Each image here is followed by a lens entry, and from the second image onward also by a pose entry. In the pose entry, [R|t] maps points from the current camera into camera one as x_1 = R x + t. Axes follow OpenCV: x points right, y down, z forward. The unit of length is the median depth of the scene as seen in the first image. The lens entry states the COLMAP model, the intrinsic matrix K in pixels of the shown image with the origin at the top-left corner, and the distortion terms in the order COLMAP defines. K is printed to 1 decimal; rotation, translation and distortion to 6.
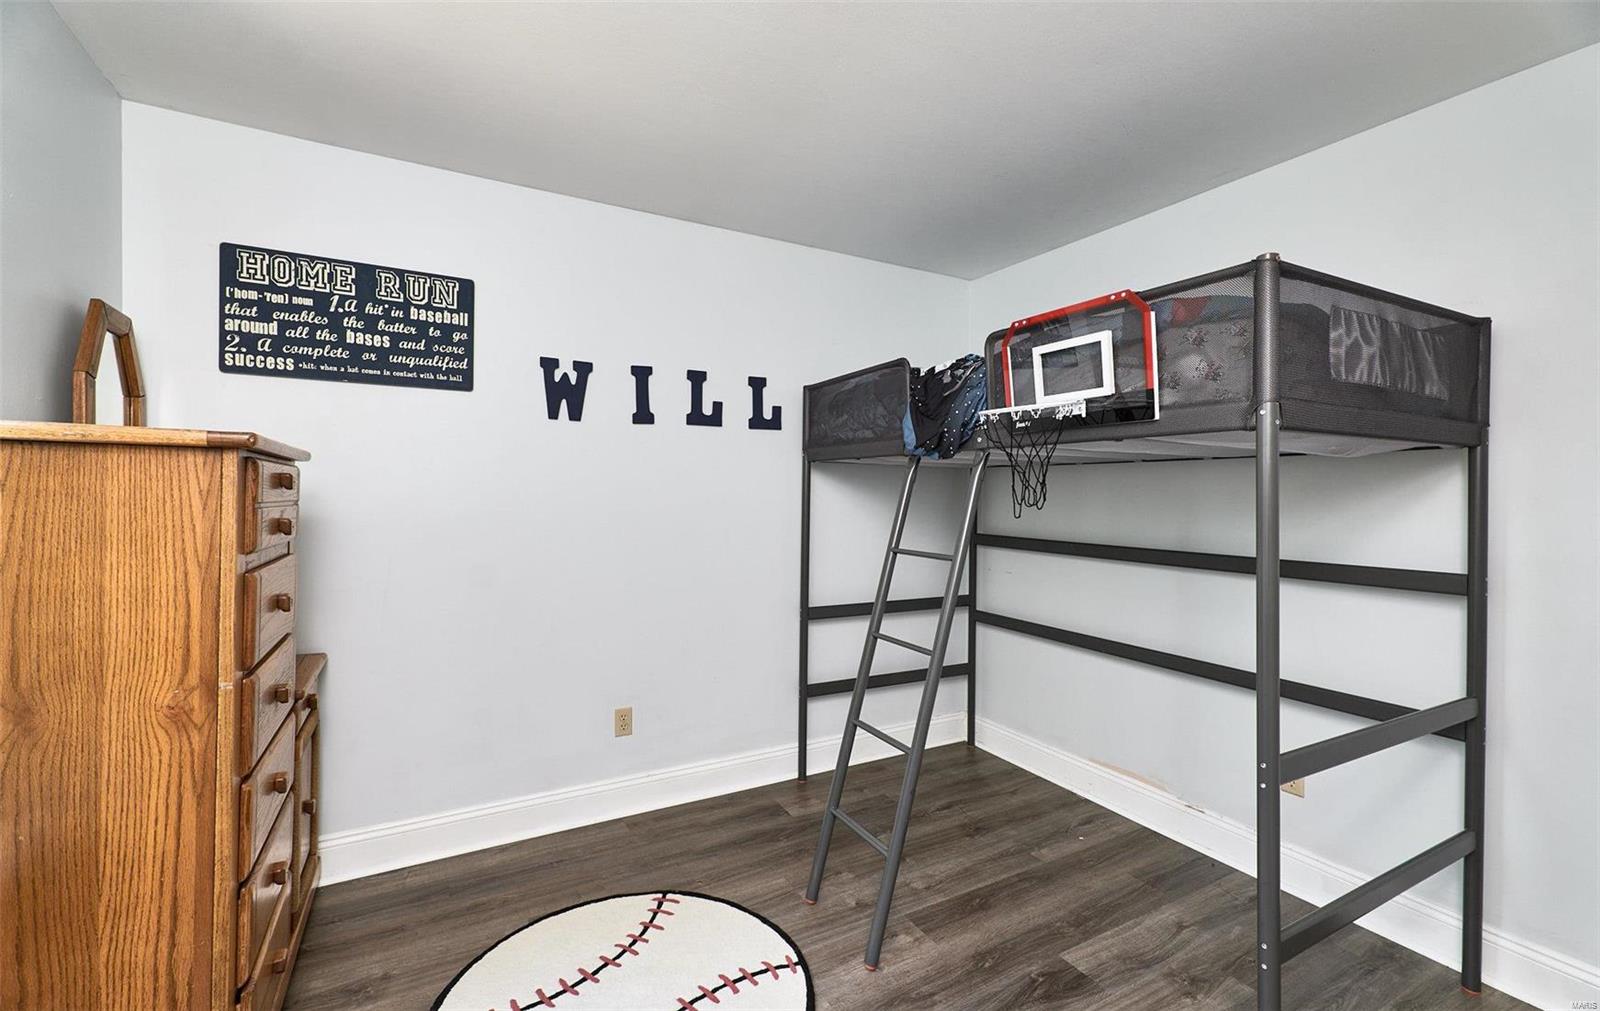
lens RADIAL K [[670.0, 0, 801.6], [0, 670.0, 500.0], [0, 0, 1]] dist [0.001937, 0.000750]
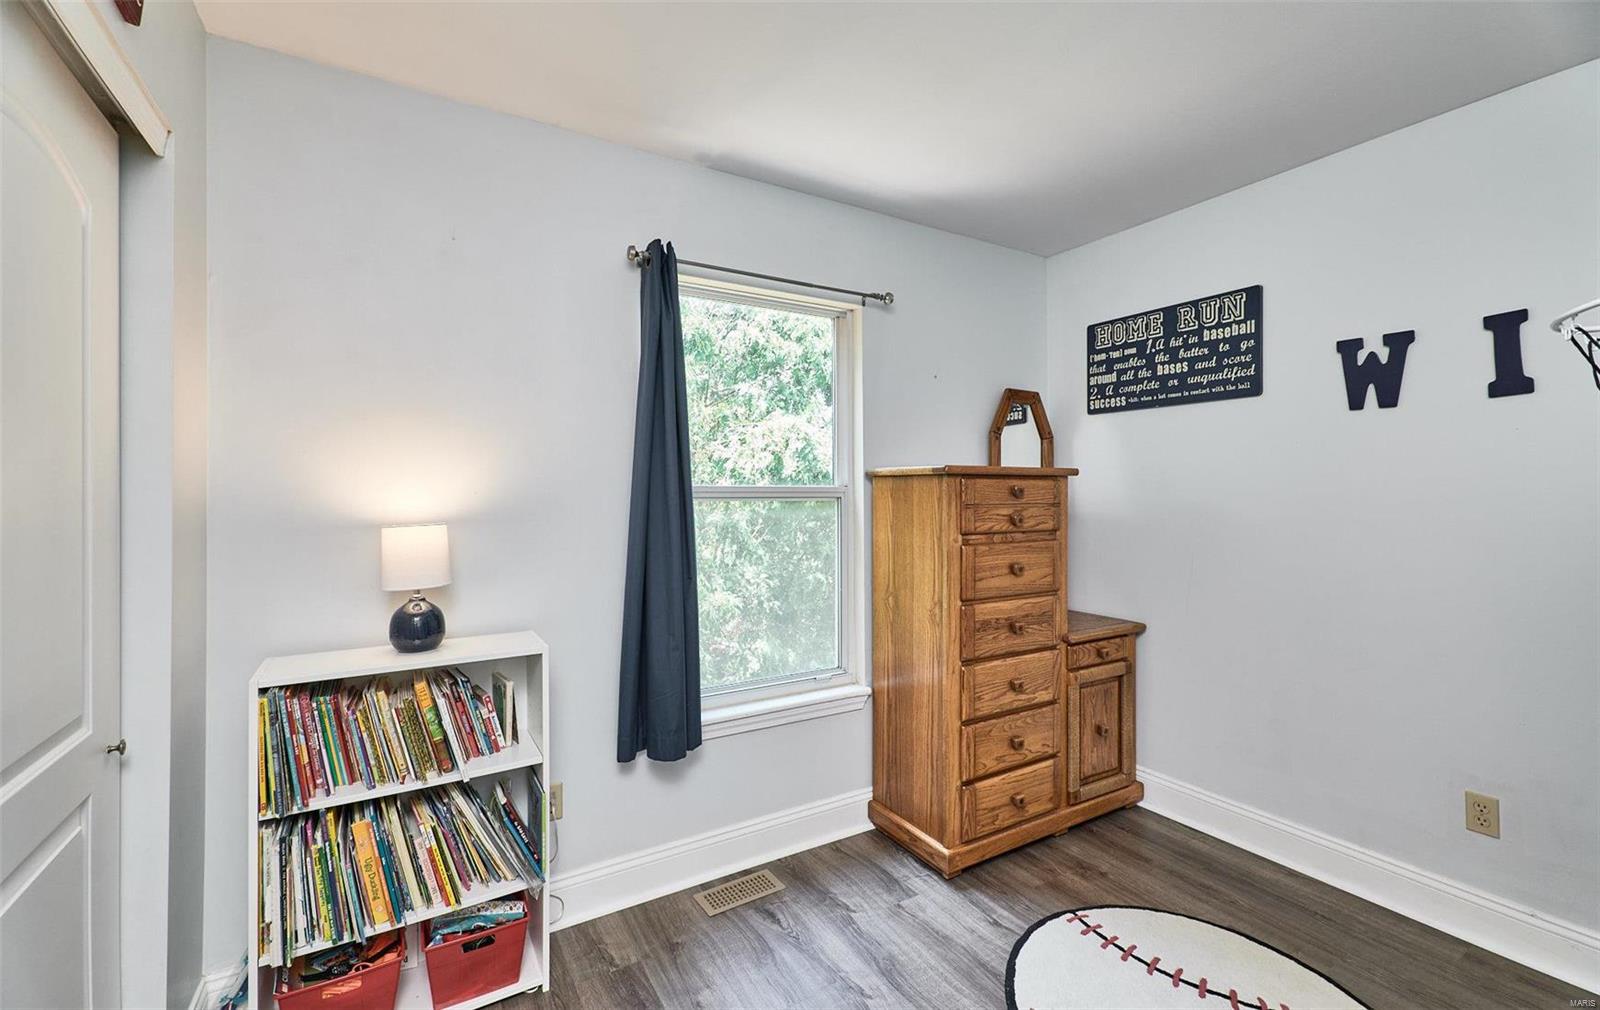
lens RADIAL K [[670.0, 0, 804.7], [0, 670.0, 496.3], [0, 0, 1]] dist [0.001937, 0.000750]
pose [[0.044553, -0.003724, -0.999000, 0.510534], [-0.003319, 0.999987, -0.003876, -0.005498], [0.999002, 0.003489, 0.044540, 0.293181]]
